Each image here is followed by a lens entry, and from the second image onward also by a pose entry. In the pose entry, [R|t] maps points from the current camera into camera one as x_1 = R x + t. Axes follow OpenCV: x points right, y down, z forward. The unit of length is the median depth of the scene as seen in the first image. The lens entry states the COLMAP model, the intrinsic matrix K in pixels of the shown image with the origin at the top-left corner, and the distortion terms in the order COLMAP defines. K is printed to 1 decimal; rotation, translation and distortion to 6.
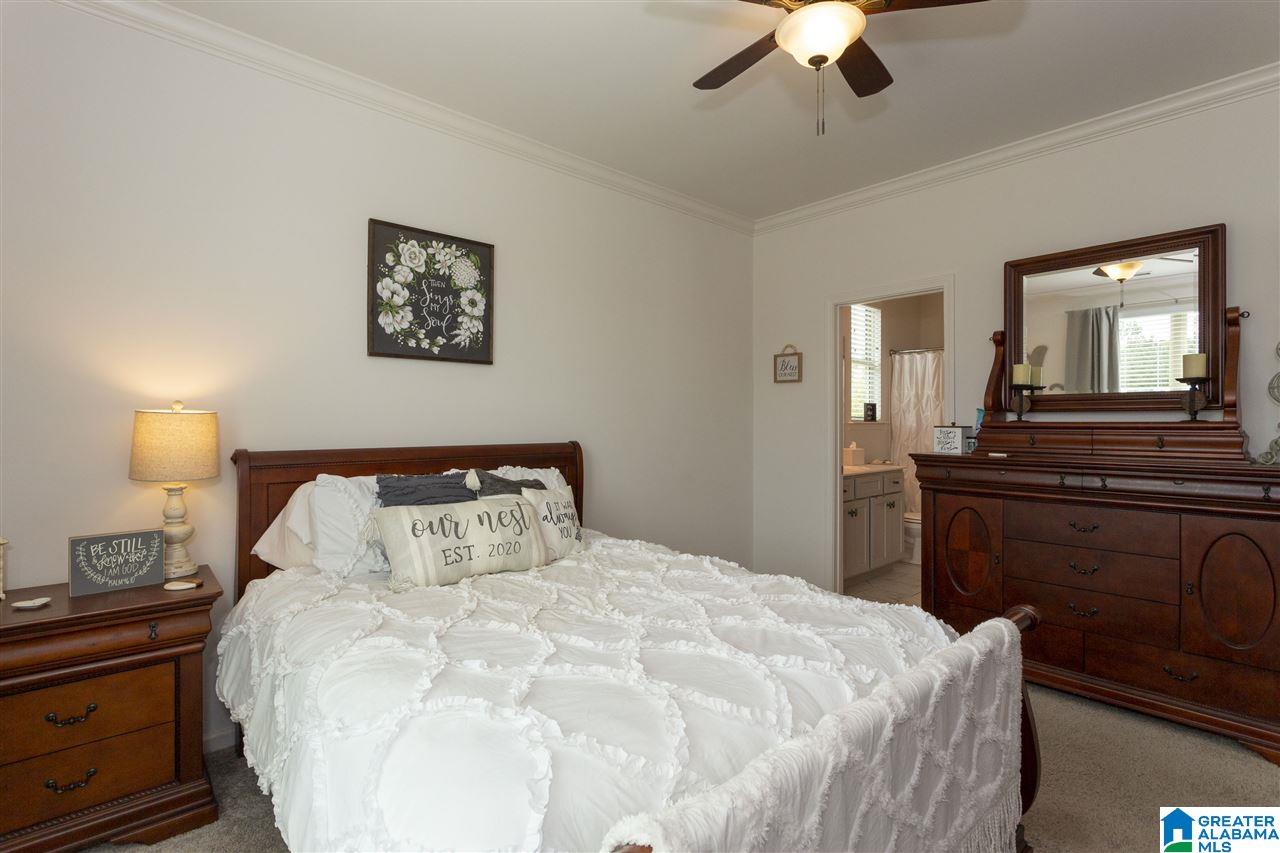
lens RADIAL K [[611.8, 0, 640.0], [0, 611.8, 426.5], [0, 0, 1]] dist [0.001450, 0.000764]
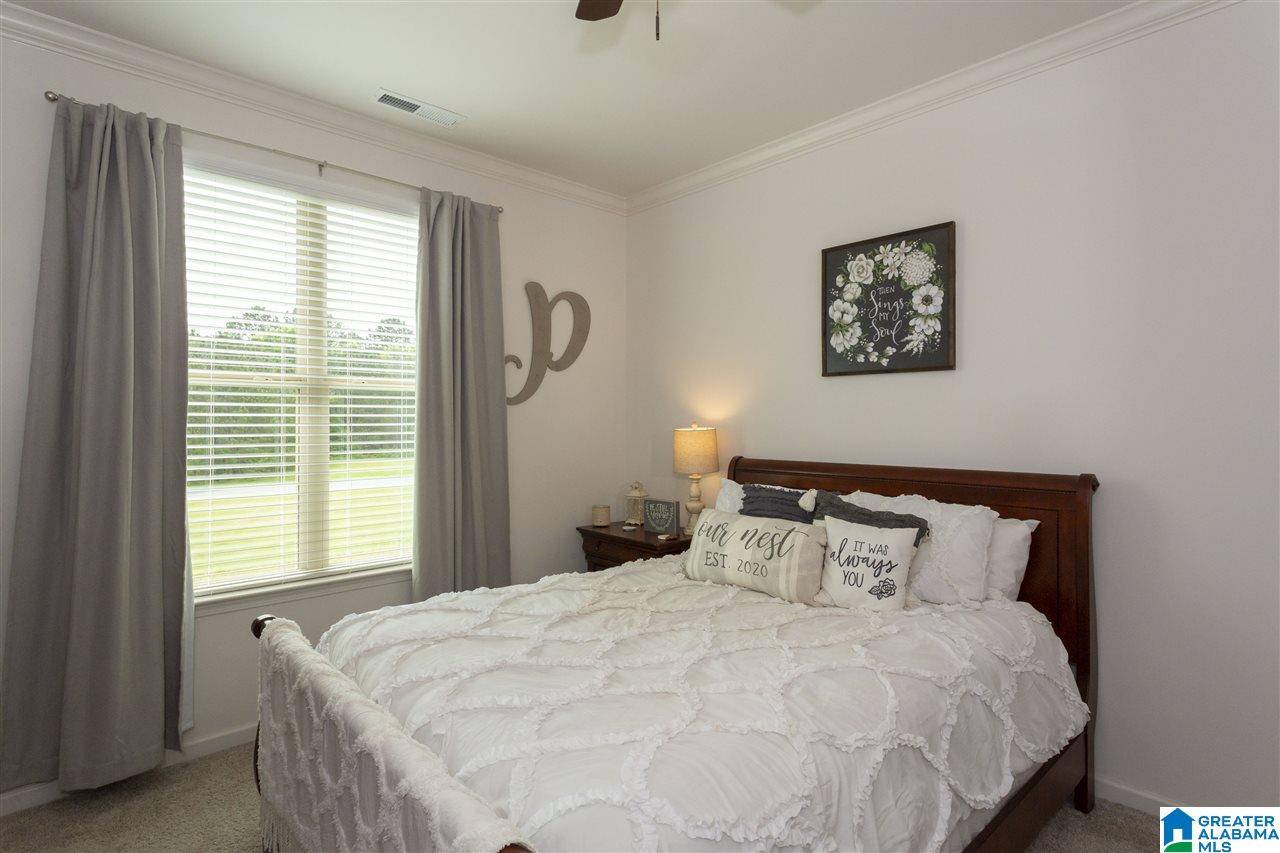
lens RADIAL K [[632.6, 0, 618.2], [0, 632.6, 427.2], [0, 0, 1]] dist [-0.020864, 0.000048]
pose [[-0.003322, 0.008139, -0.999961, 0.618709], [-0.008754, 0.999928, 0.008167, -0.029543], [0.999956, 0.008781, -0.003250, 0.590340]]
